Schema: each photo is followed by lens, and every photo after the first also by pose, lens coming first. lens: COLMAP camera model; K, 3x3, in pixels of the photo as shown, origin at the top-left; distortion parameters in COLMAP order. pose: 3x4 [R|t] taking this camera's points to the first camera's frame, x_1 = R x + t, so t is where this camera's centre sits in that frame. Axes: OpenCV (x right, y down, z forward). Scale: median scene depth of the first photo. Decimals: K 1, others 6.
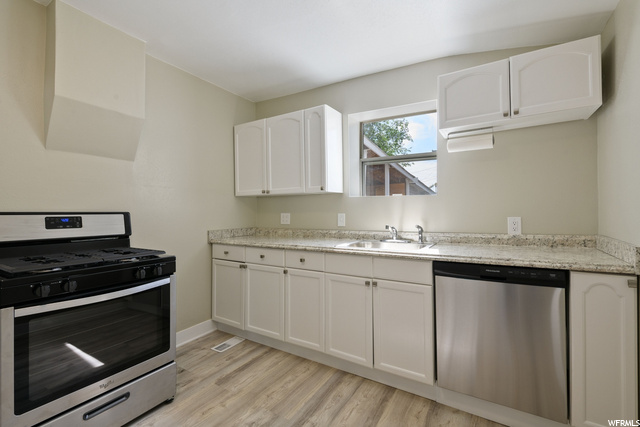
lens RADIAL K [[278.9, 0, 320.1], [0, 278.9, 210.7], [0, 0, 1]] dist [0.003463, -0.000693]
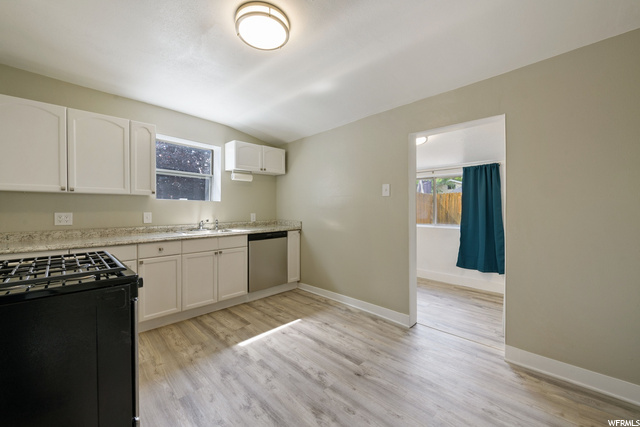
lens RADIAL K [[252.7, 0, 319.0], [0, 252.7, 210.7], [0, 0, 1]] dist [-0.003281, -0.000558]
pose [[0.234739, -0.001265, 0.972058, -1.133031], [-0.004680, 0.999986, 0.002432, -0.005064], [-0.972047, -0.005120, 0.234730, 0.030707]]
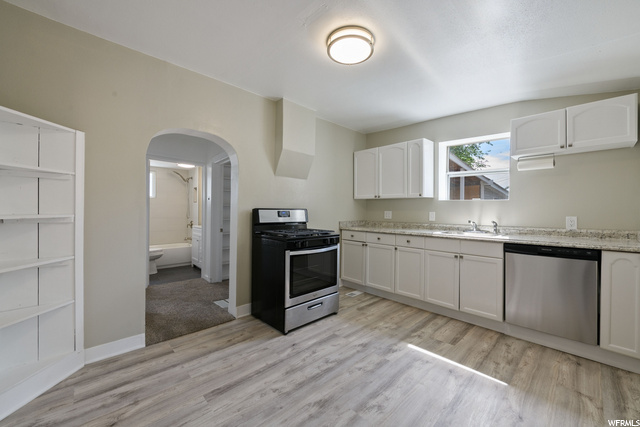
lens RADIAL K [[252.7, 0, 320.8], [0, 252.7, 210.2], [0, 0, 1]] dist [-0.003281, -0.000558]
pose [[0.966542, 0.016136, -0.256001, -0.200250], [-0.014314, 0.999857, 0.008977, -0.002828], [0.256109, -0.005012, 0.966635, -0.548114]]
